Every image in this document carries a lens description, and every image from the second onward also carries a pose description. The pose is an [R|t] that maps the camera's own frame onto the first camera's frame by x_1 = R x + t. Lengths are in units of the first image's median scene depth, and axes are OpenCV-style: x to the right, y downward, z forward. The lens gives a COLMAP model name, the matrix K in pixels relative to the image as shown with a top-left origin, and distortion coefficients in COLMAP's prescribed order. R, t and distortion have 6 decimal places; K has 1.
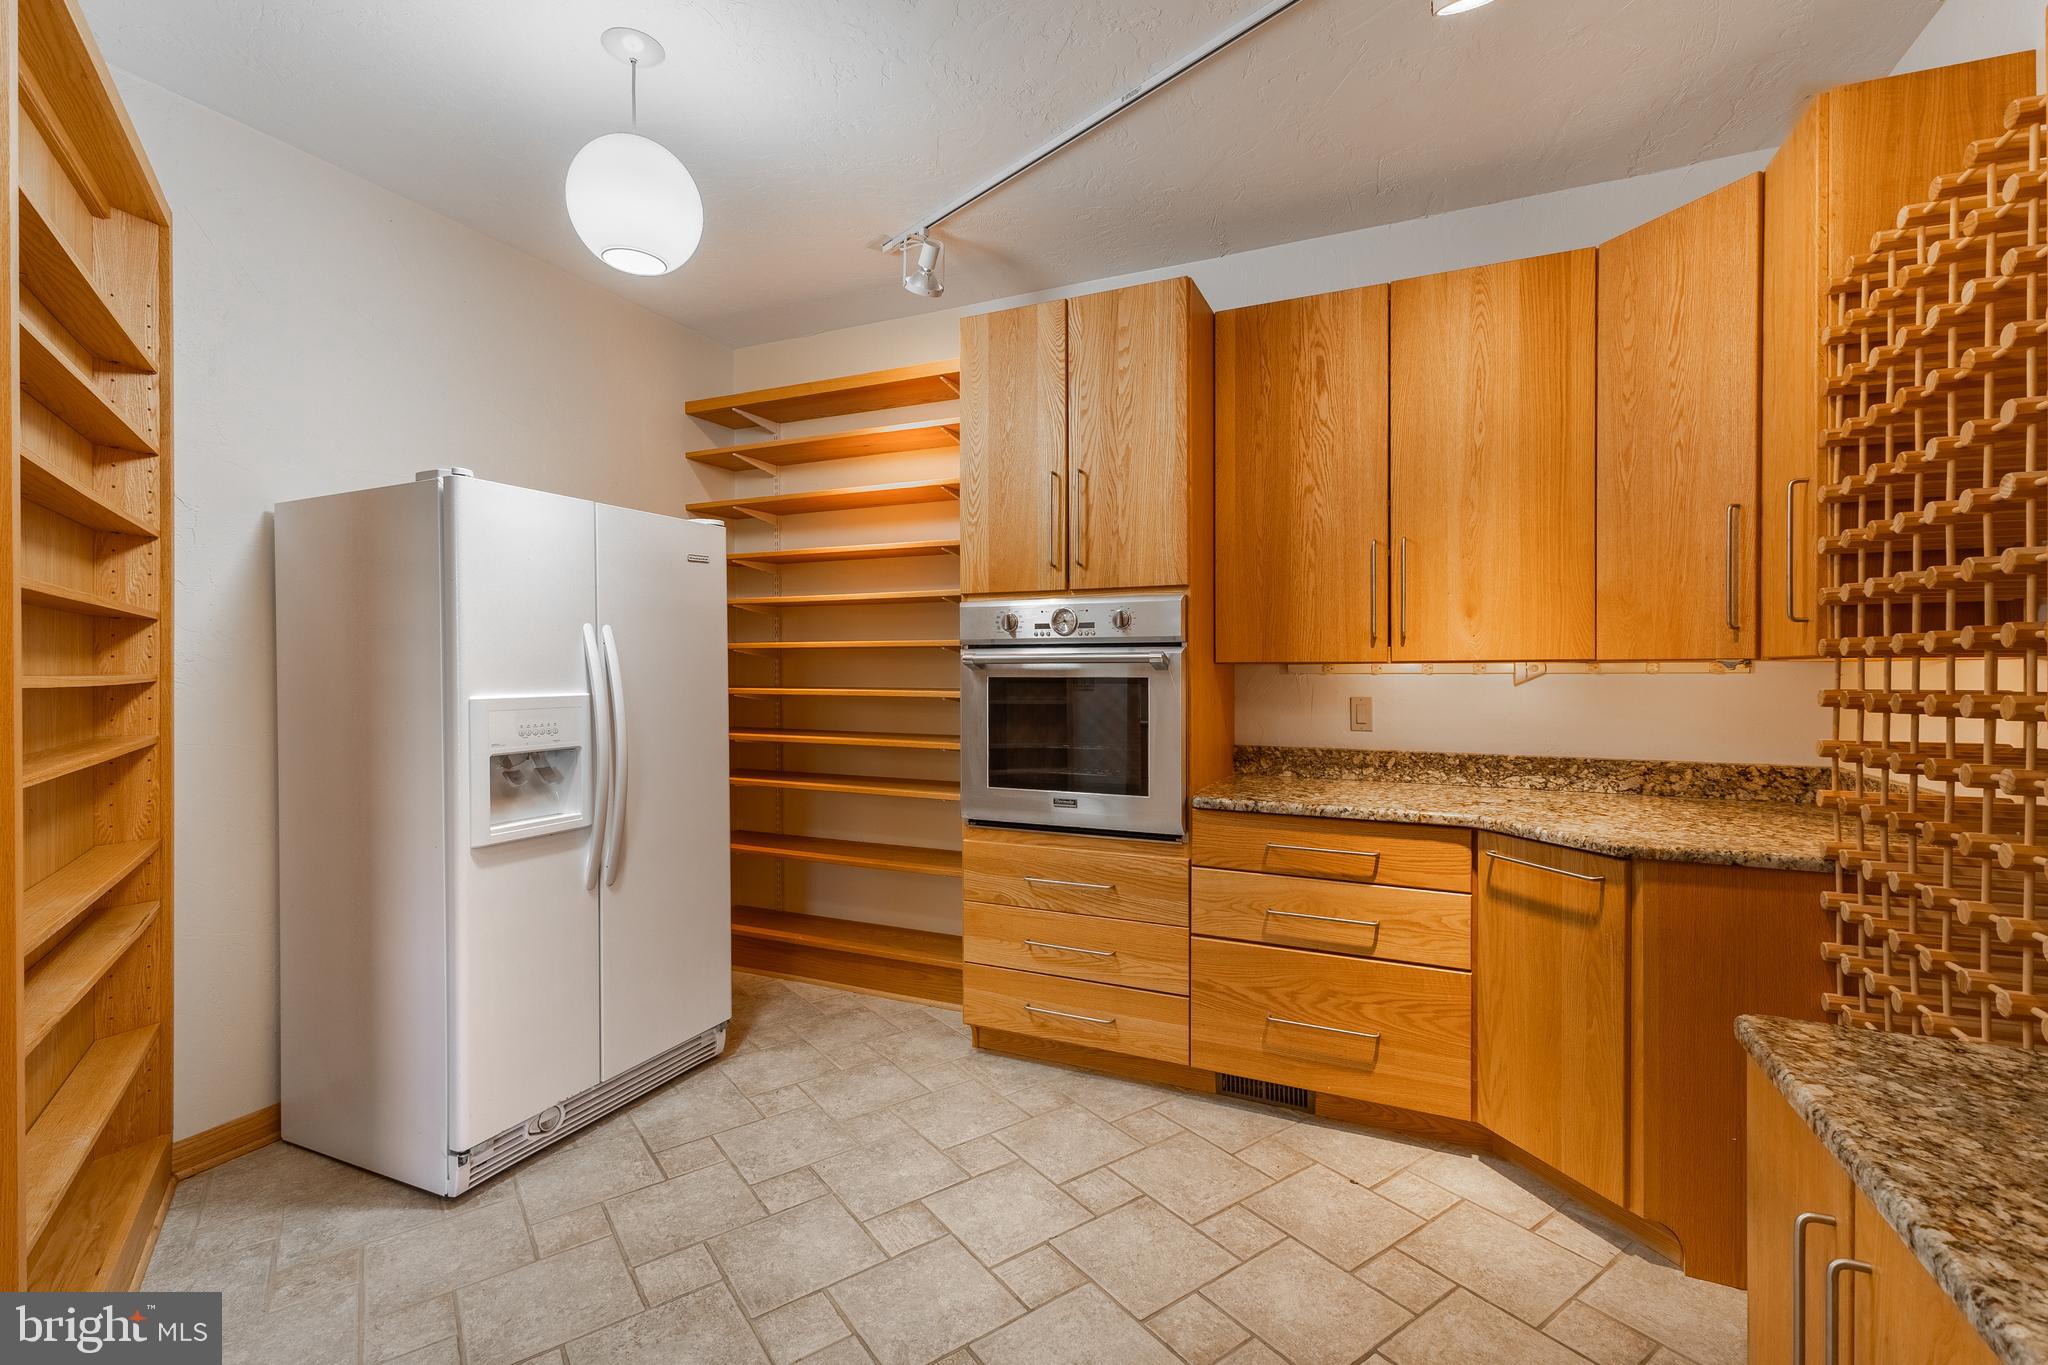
lens RADIAL K [[879.8, 0, 1021.8], [0, 879.8, 677.2], [0, 0, 1]] dist [0.006593, -0.000293]
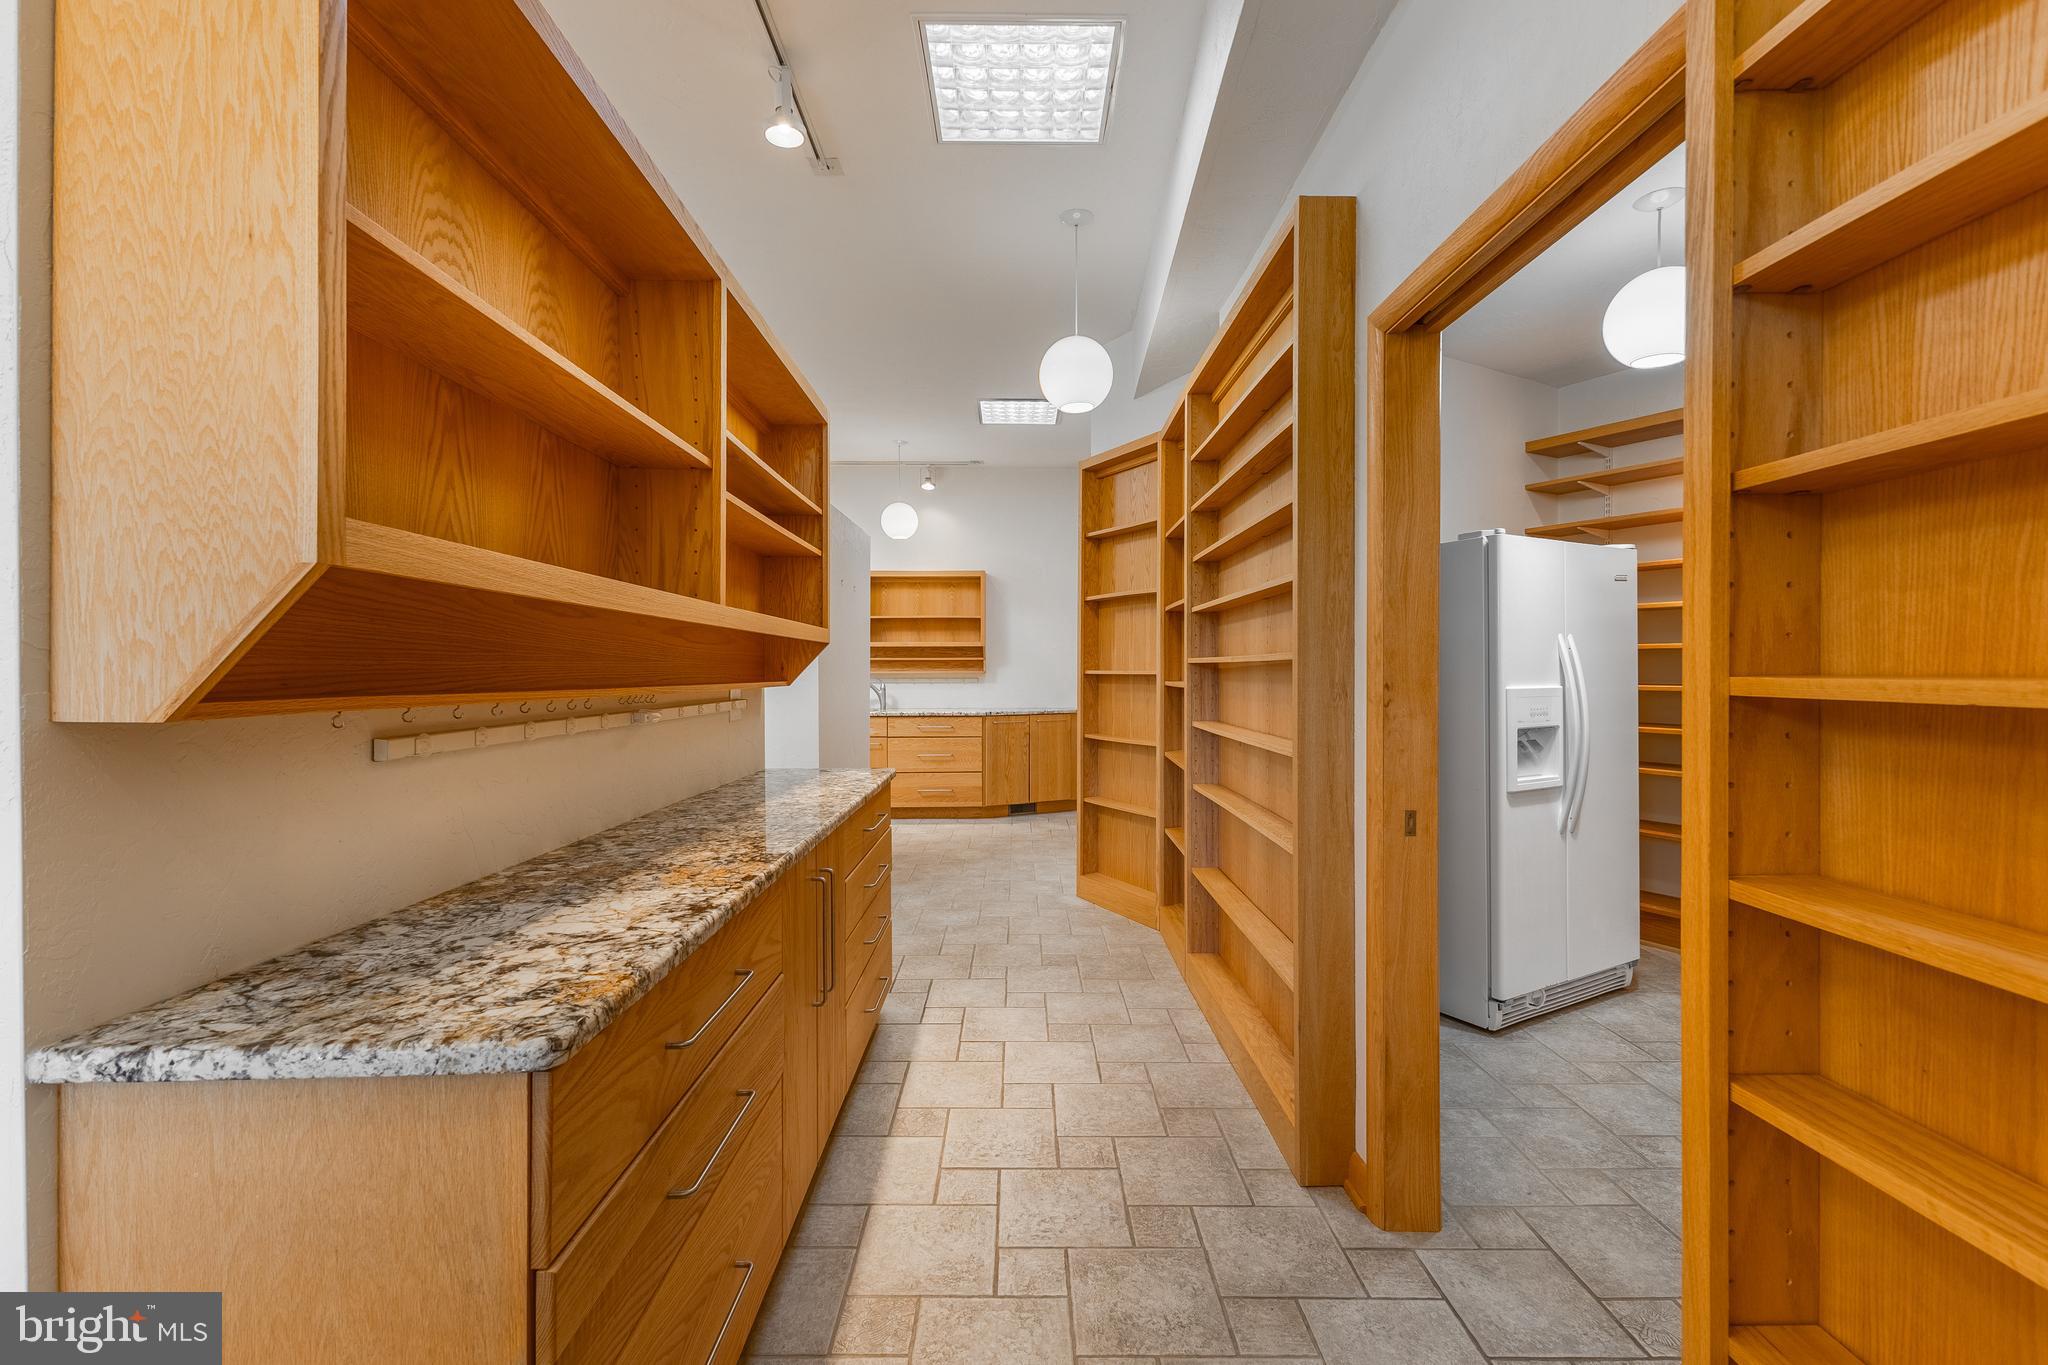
lens RADIAL K [[879.8, 0, 1021.8], [0, 879.8, 677.2], [0, 0, 1]] dist [0.006593, -0.000293]
pose [[0.820685, 0.014682, -0.571193, -0.409964], [-0.013819, 0.999887, 0.005846, 0.007989], [0.571214, 0.003096, 0.820795, -0.569945]]
